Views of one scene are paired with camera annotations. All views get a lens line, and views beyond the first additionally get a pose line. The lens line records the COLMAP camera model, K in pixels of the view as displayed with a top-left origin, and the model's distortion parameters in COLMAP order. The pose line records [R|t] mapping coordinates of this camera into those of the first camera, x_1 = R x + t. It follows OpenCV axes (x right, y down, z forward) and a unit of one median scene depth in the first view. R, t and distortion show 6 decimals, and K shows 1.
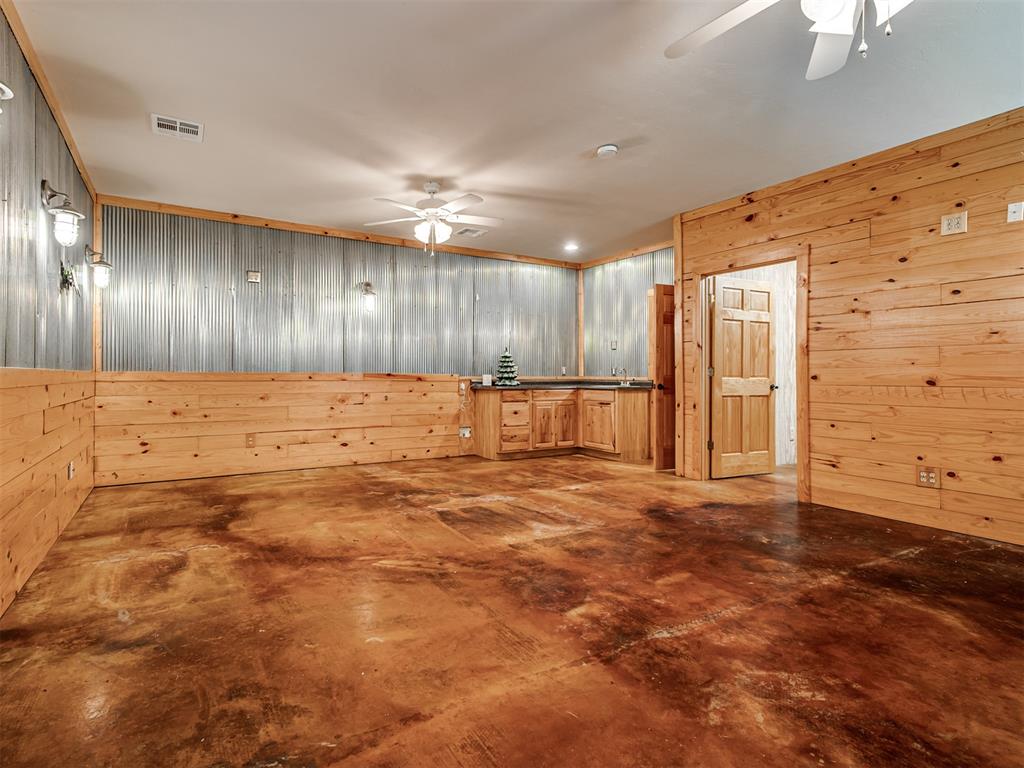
lens RADIAL K [[571.9, 0, 510.9], [0, 571.9, 377.9], [0, 0, 1]] dist [0.004552, 0.001102]
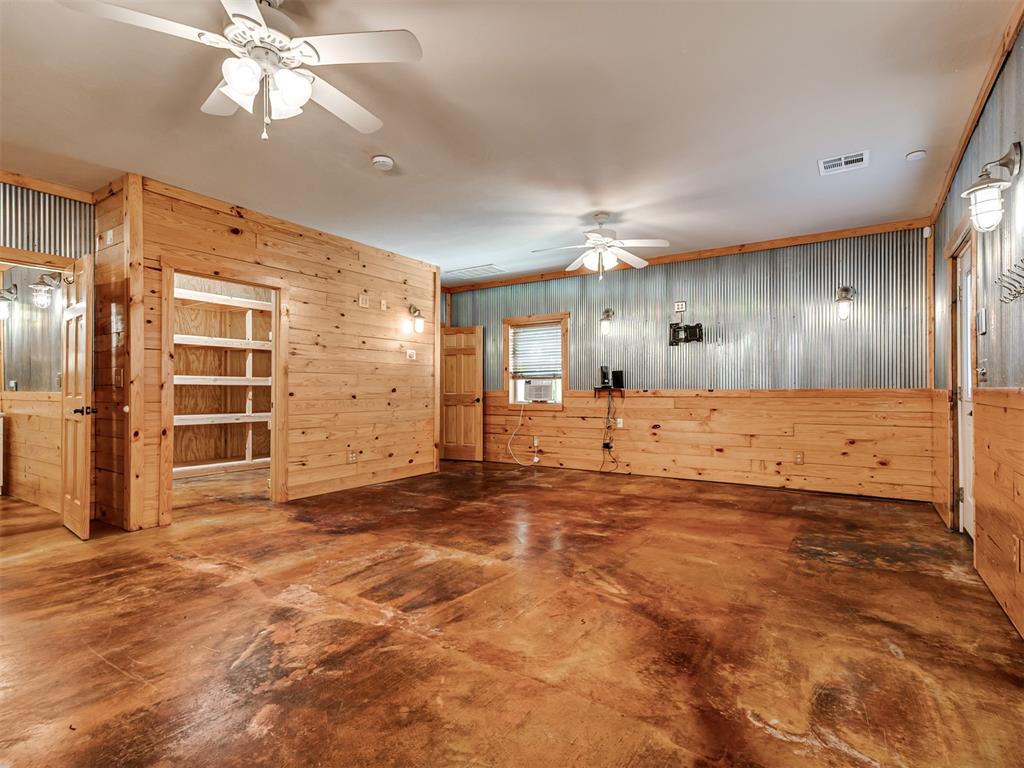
lens RADIAL K [[515.8, 0, 510.7], [0, 515.8, 389.2], [0, 0, 1]] dist [0.007374, 0.001156]
pose [[-0.432553, 0.001870, 0.901607, -0.914785], [0.002880, 0.999996, -0.000692, -0.013384], [-0.901604, 0.002298, -0.432557, 1.515009]]
